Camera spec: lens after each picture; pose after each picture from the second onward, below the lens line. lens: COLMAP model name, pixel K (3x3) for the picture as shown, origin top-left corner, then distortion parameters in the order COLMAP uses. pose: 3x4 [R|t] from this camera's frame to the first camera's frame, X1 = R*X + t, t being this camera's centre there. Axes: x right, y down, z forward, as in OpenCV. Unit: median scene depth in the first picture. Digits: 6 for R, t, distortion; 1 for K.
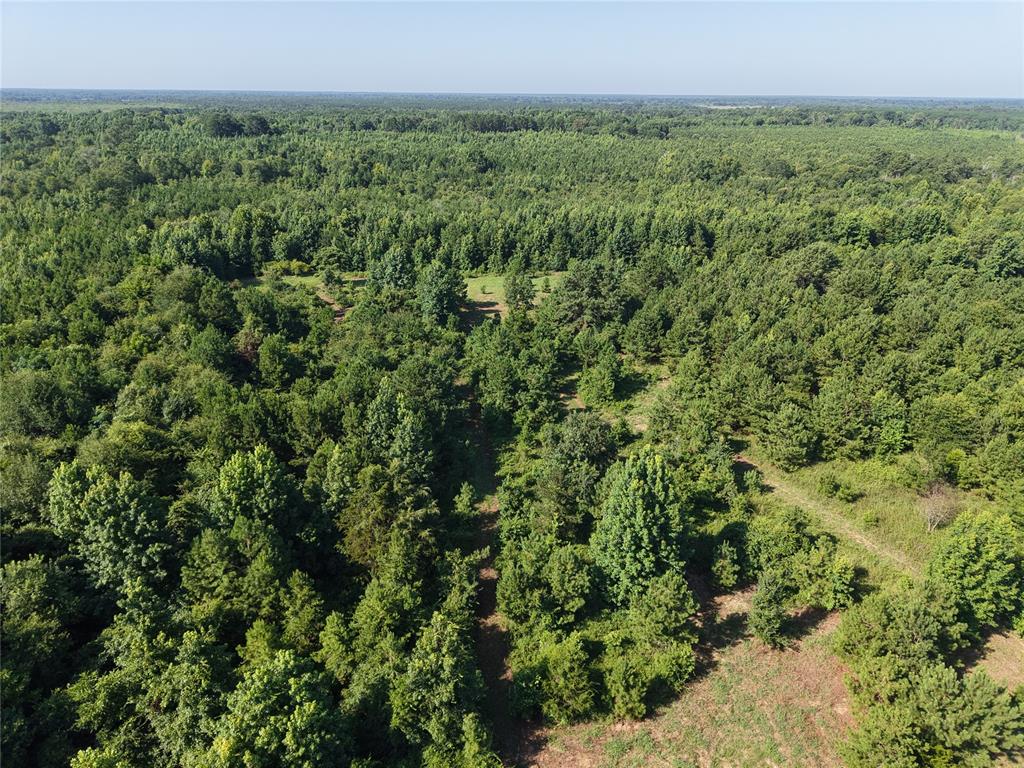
lens RADIAL K [[685.4, 0, 505.6], [0, 685.4, 376.3], [0, 0, 1]] dist [0.028191, -0.026511]
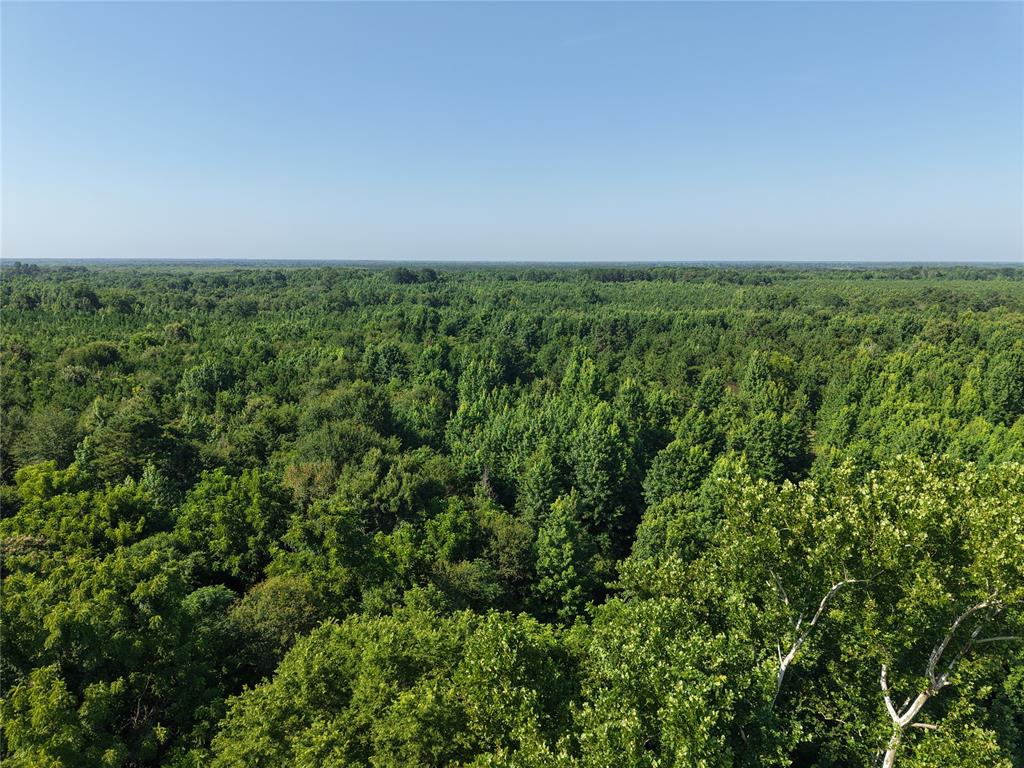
lens RADIAL K [[685.4, 0, 503.5], [0, 685.4, 386.2], [0, 0, 1]] dist [0.028191, -0.026511]
pose [[0.978393, 0.032907, -0.204117, 0.144809], [-0.074887, 0.976620, -0.201509, 0.257443], [0.192714, 0.212440, 0.957983, -0.484979]]
